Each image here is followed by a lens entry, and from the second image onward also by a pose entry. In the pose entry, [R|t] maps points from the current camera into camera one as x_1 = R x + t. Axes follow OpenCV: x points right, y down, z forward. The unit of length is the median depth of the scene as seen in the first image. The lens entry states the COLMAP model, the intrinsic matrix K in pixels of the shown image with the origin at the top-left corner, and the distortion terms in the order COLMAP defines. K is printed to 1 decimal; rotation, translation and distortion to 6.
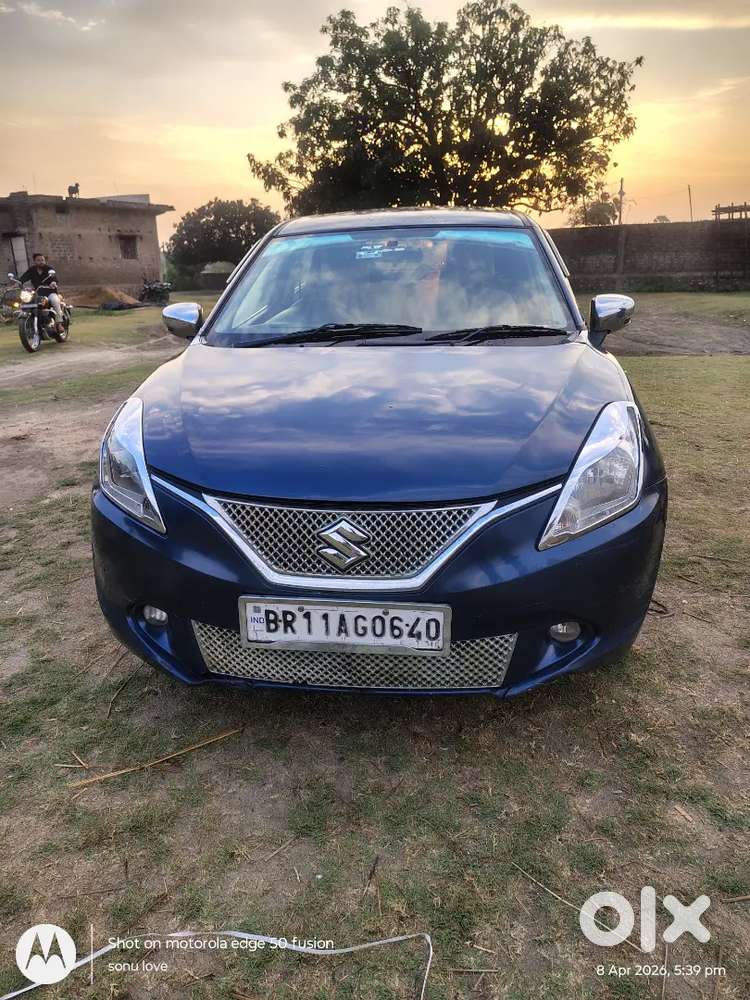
lens RADIAL K [[700.7, 0, 383.1], [0, 700.7, 477.5], [0, 0, 1]] dist [0.027159, -0.038304]
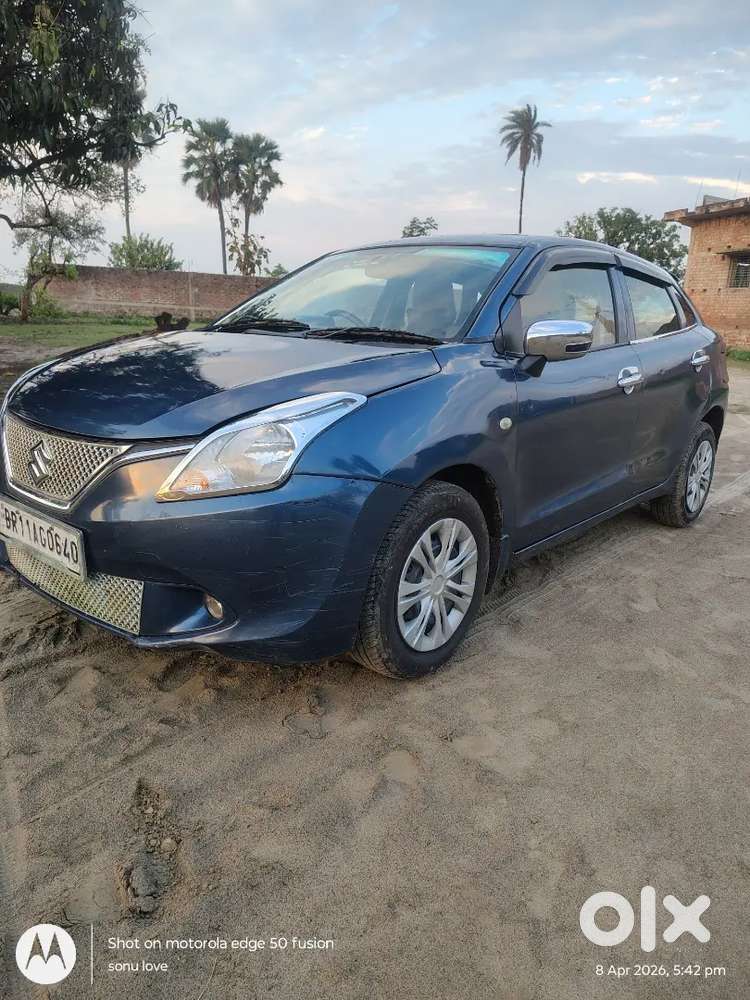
lens RADIAL K [[700.7, 0, 397.0], [0, 700.7, 488.0], [0, 0, 1]] dist [0.027159, -0.038304]
pose [[0.829919, 0.183762, -0.526751, 1.037891], [-0.234693, 0.971581, -0.030825, 0.032623], [0.506117, 0.149207, 0.849461, 0.298950]]
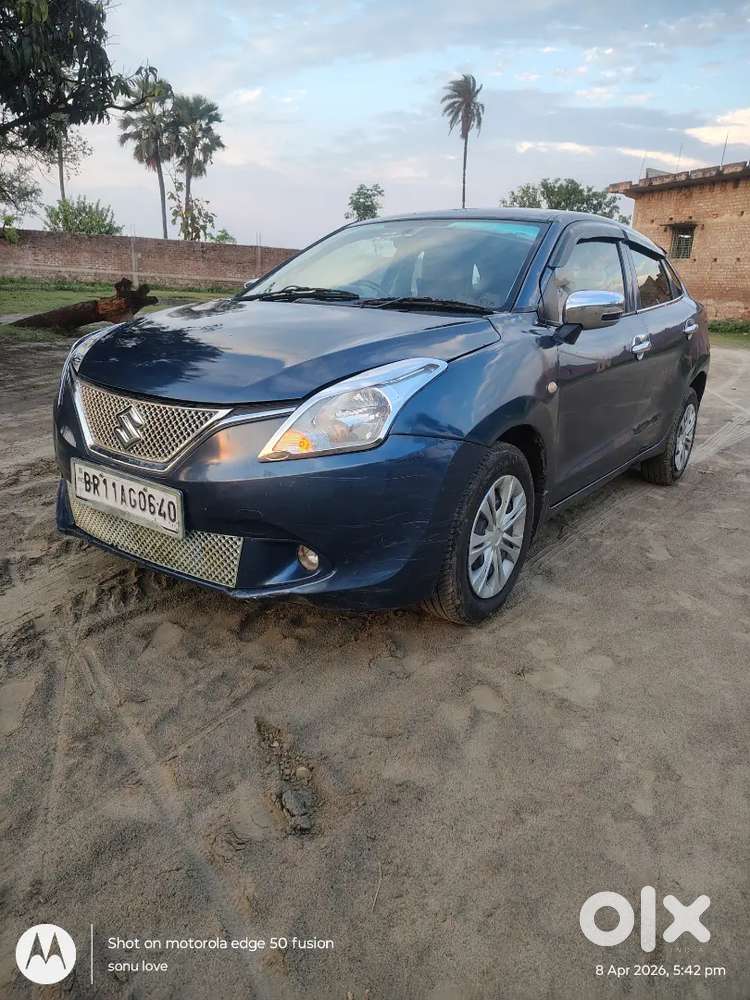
lens RADIAL K [[700.7, 0, 396.8], [0, 700.7, 472.4], [0, 0, 1]] dist [0.027159, -0.038304]
pose [[0.872463, 0.182295, -0.453407, 0.895250], [-0.218136, 0.975530, -0.027528, 0.102339], [0.437294, 0.122921, 0.890879, 0.118987]]
